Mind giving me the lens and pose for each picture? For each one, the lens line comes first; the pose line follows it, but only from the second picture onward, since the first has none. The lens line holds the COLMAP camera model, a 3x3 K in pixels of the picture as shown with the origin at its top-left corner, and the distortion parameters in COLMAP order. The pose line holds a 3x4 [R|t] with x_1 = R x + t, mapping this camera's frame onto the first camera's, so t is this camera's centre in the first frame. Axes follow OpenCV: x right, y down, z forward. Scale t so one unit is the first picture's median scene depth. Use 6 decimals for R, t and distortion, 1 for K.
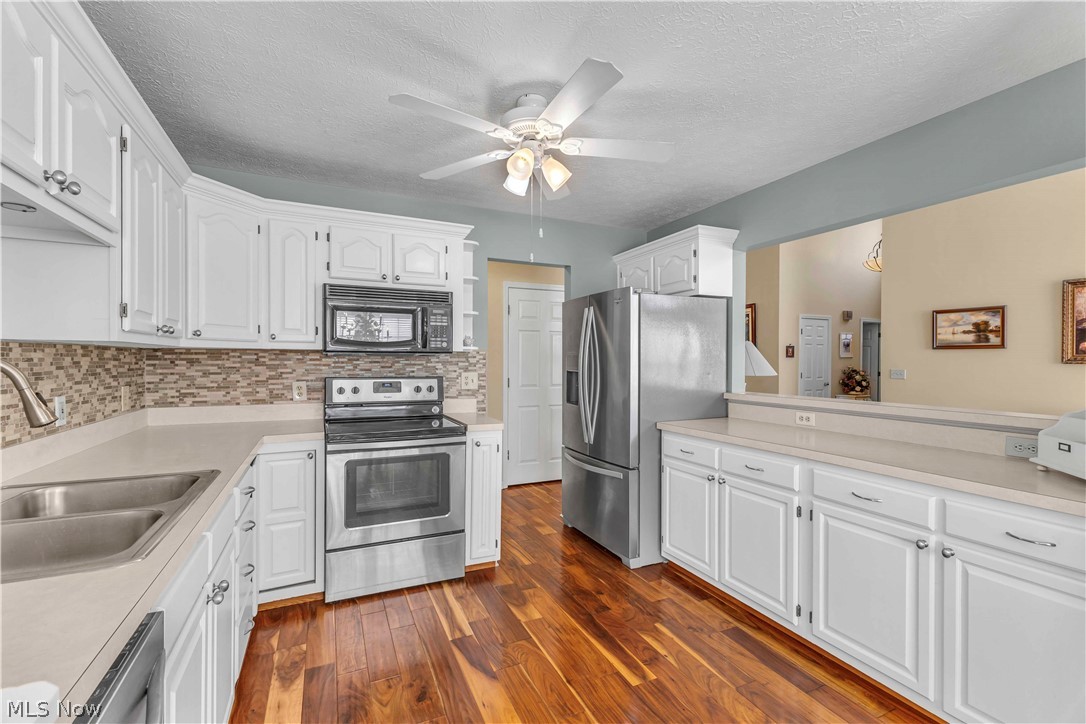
lens RADIAL K [[474.1, 0, 536.3], [0, 474.1, 364.1], [0, 0, 1]] dist [0.009272, -0.002686]
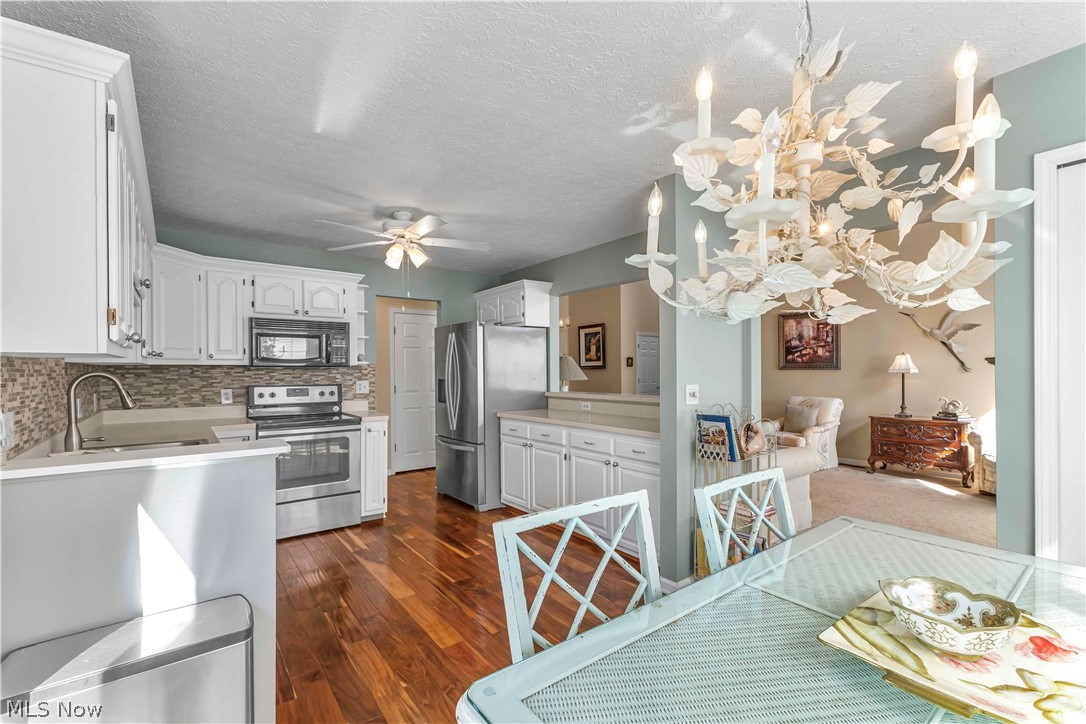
lens RADIAL K [[474.1, 0, 537.5], [0, 474.1, 371.9], [0, 0, 1]] dist [0.009272, -0.002686]
pose [[0.975851, -0.010739, 0.218171, 0.057789], [0.011654, 0.999928, -0.002907, 0.002392], [-0.218124, 0.005379, 0.975906, -0.486946]]
